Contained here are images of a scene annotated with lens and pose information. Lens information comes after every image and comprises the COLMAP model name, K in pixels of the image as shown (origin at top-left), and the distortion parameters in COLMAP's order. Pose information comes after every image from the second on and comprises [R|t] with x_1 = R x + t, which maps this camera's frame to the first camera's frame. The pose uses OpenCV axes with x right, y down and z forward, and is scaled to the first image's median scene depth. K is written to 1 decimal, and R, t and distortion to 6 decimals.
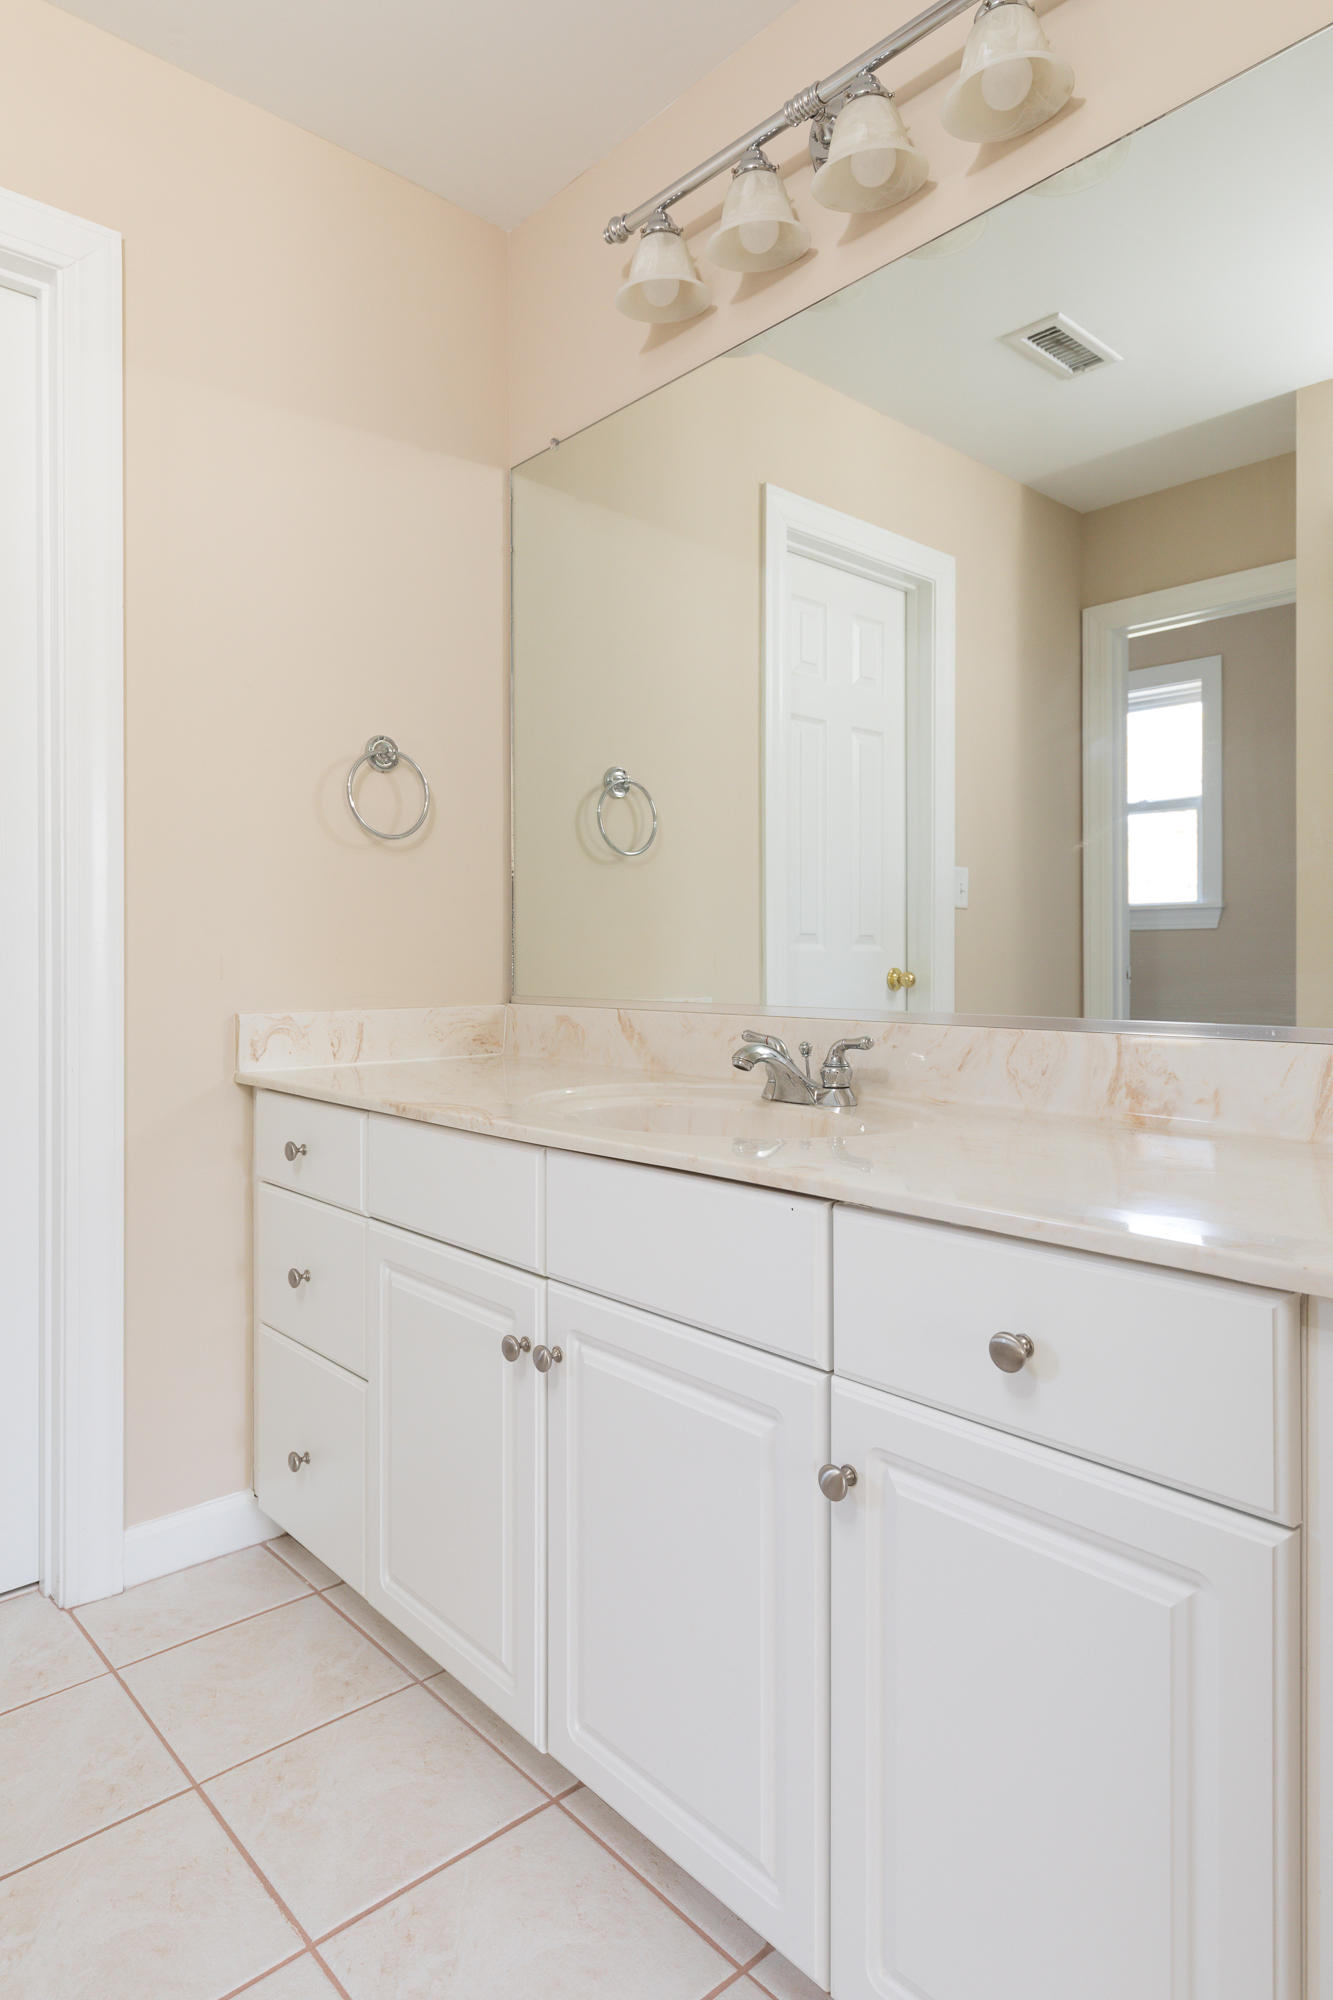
lens RADIAL K [[1183.5, 0, 644.6], [0, 1183.5, 949.5], [0, 0, 1]] dist [0.002324, 0.000051]
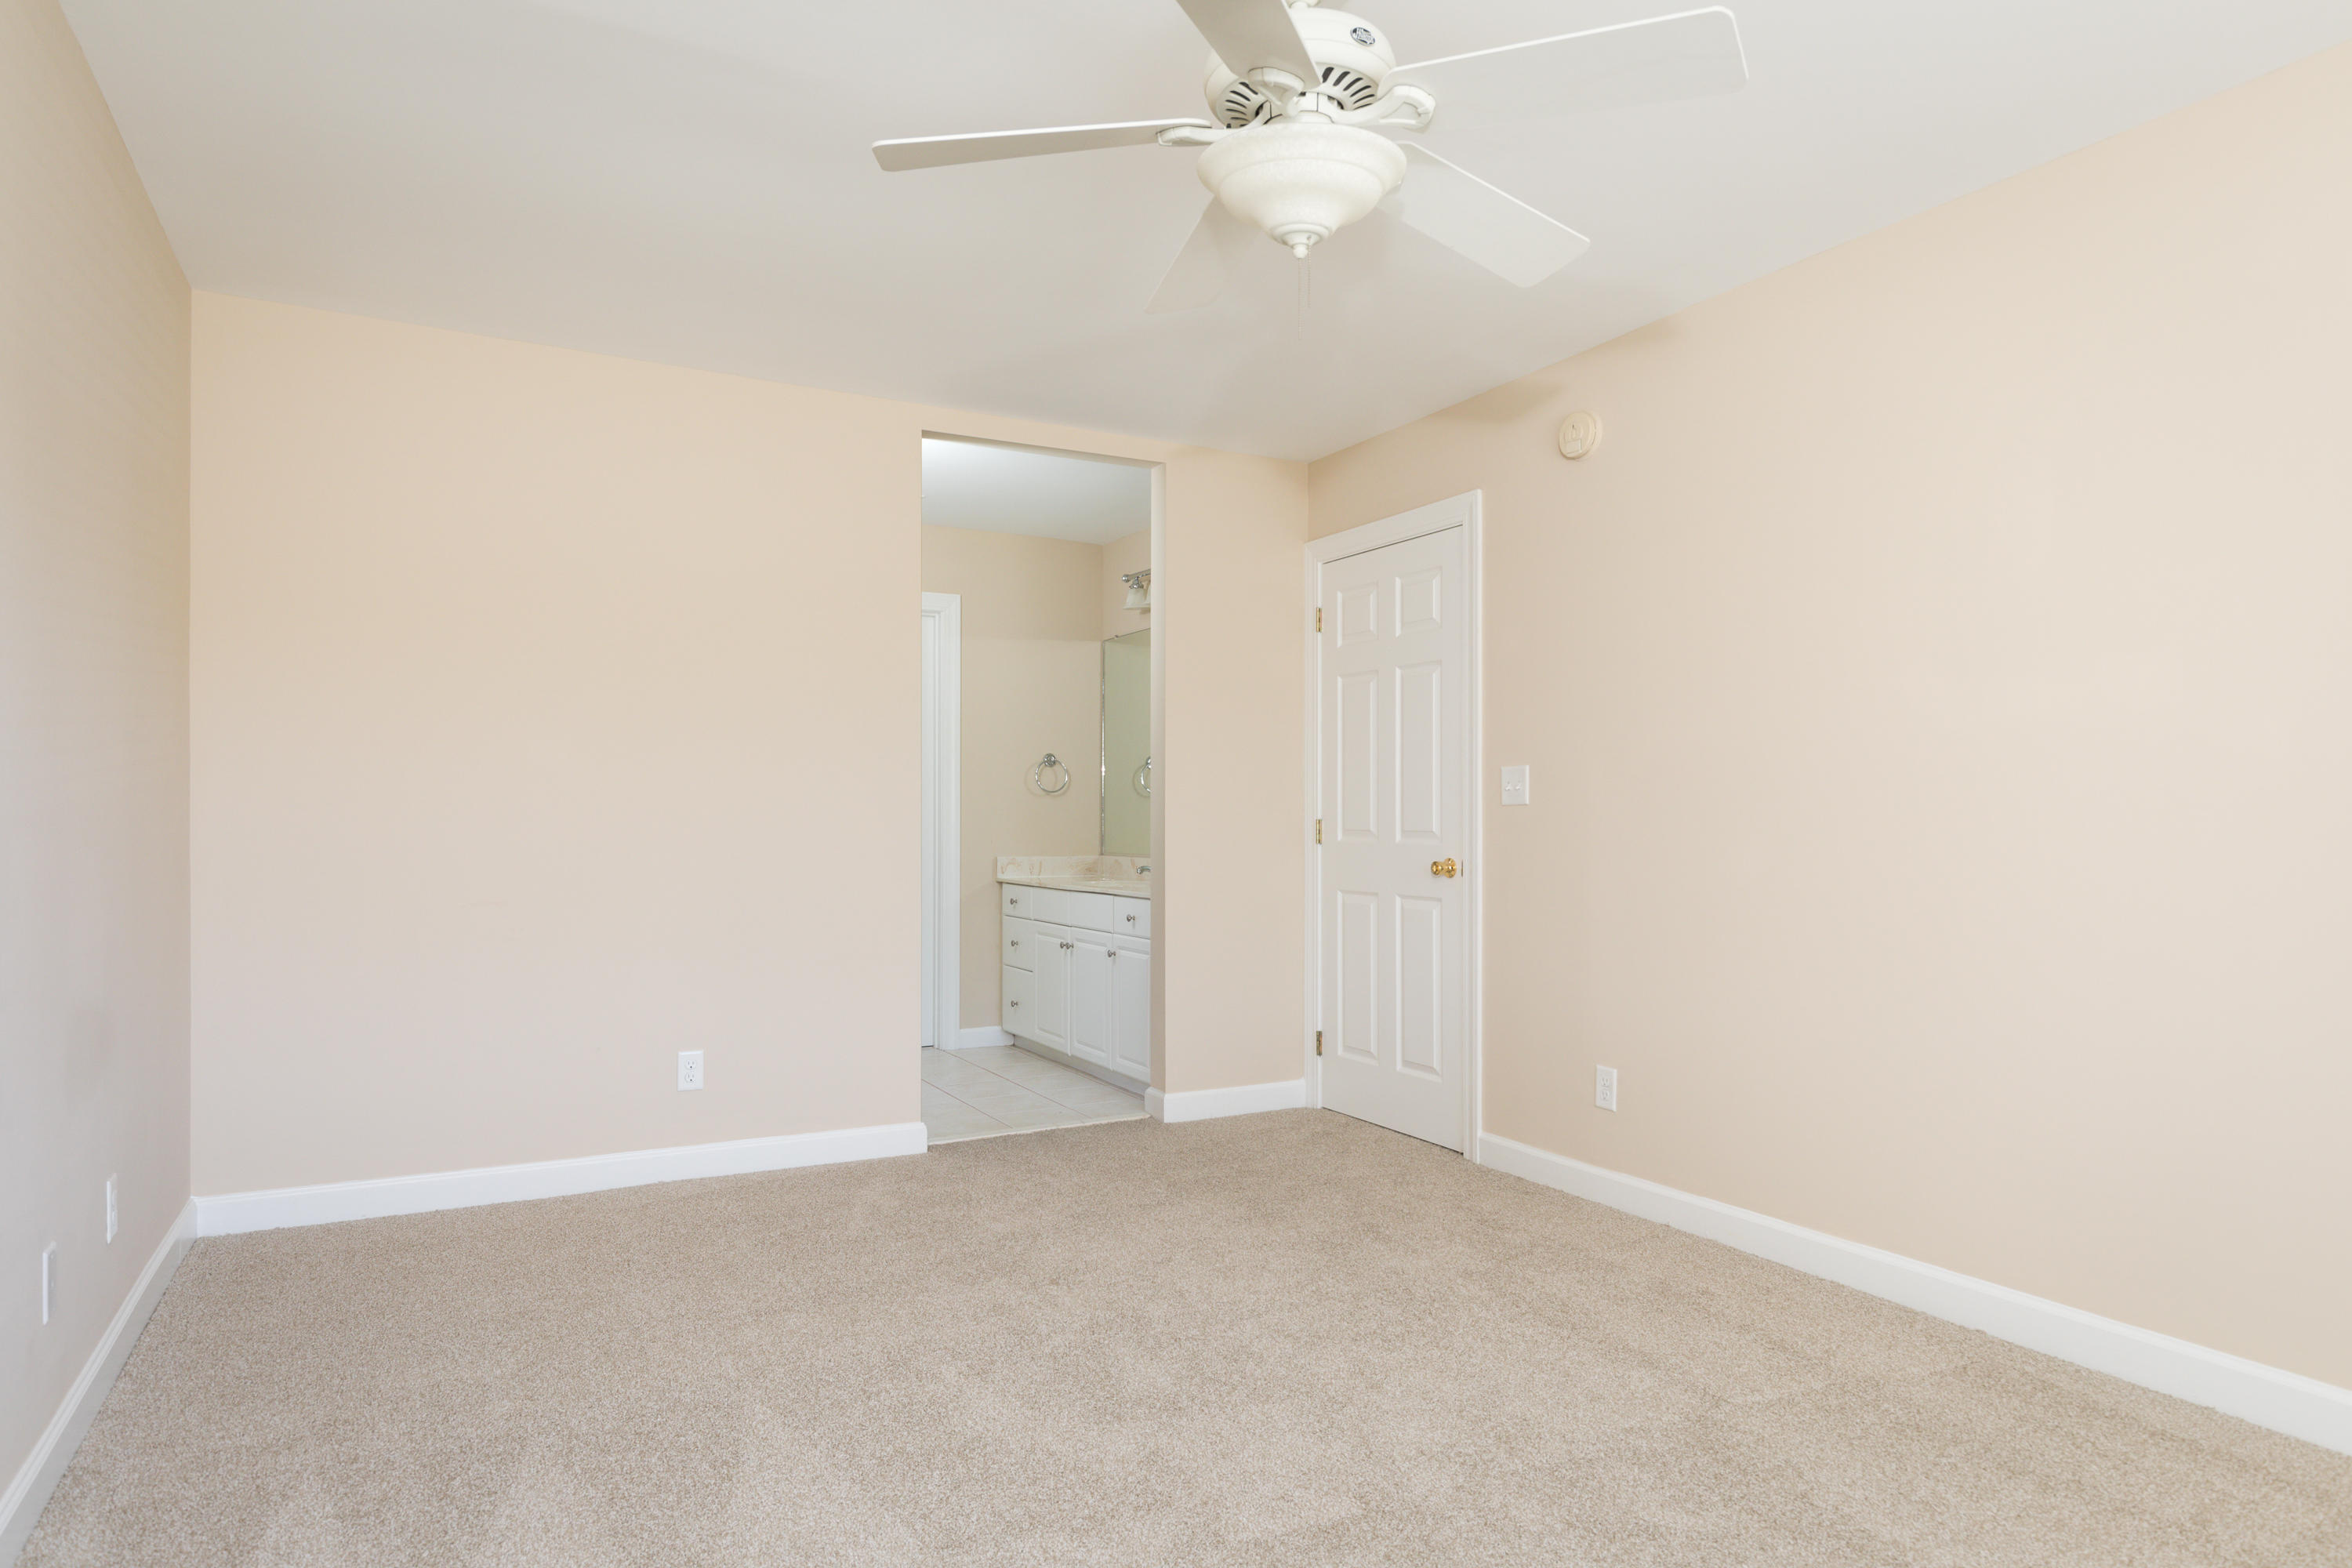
lens RADIAL K [[1391.8, 0, 1177.1], [0, 1391.8, 790.9], [0, 0, 1]] dist [0.002324, 0.000051]
pose [[0.973077, -0.004895, -0.230428, 0.852787], [0.001578, 0.999892, -0.014579, -0.056234], [0.230475, 0.013823, 0.972980, -2.168394]]
